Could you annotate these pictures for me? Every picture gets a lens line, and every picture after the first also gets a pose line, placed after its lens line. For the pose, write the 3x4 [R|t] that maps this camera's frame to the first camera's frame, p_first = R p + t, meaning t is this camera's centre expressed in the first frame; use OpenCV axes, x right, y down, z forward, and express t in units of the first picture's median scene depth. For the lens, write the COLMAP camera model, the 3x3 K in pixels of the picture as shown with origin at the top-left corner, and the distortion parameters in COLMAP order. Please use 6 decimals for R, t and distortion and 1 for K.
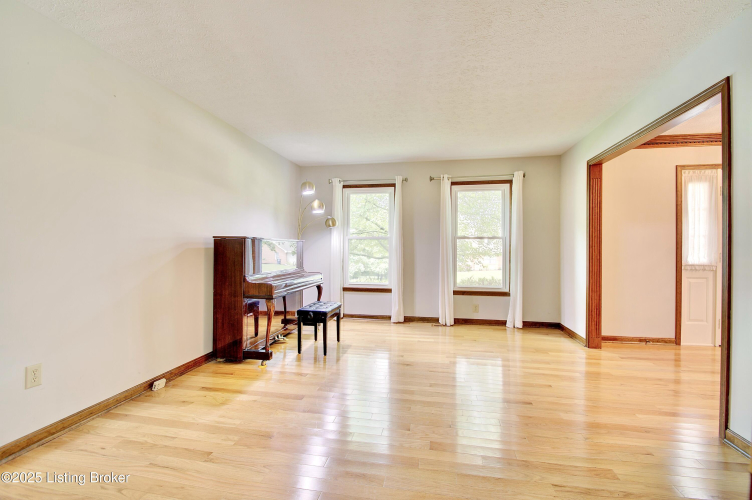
lens RADIAL K [[327.5, 0, 382.7], [0, 327.5, 246.8], [0, 0, 1]] dist [-0.002778, -0.004256]
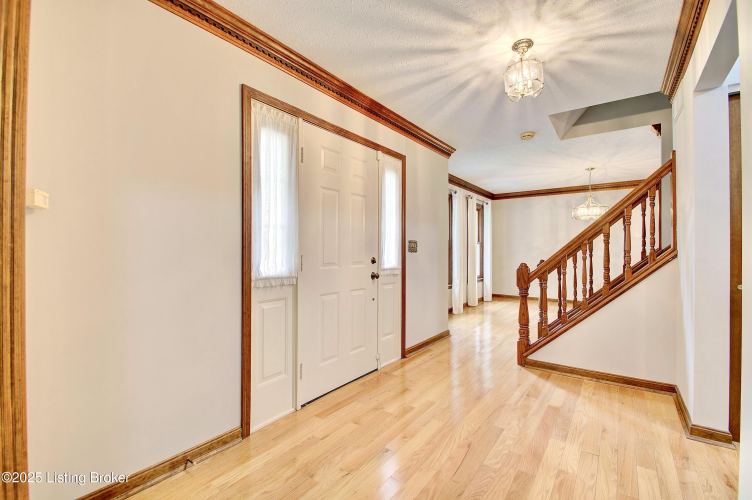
lens RADIAL K [[327.5, 0, 378.9], [0, 327.5, 248.7], [0, 0, 1]] dist [-0.002778, -0.004256]
pose [[0.448829, 0.002832, 0.893613, 0.541539], [0.004739, 0.999973, -0.005549, 0.009657], [-0.893605, 0.006725, 0.448804, 0.581101]]
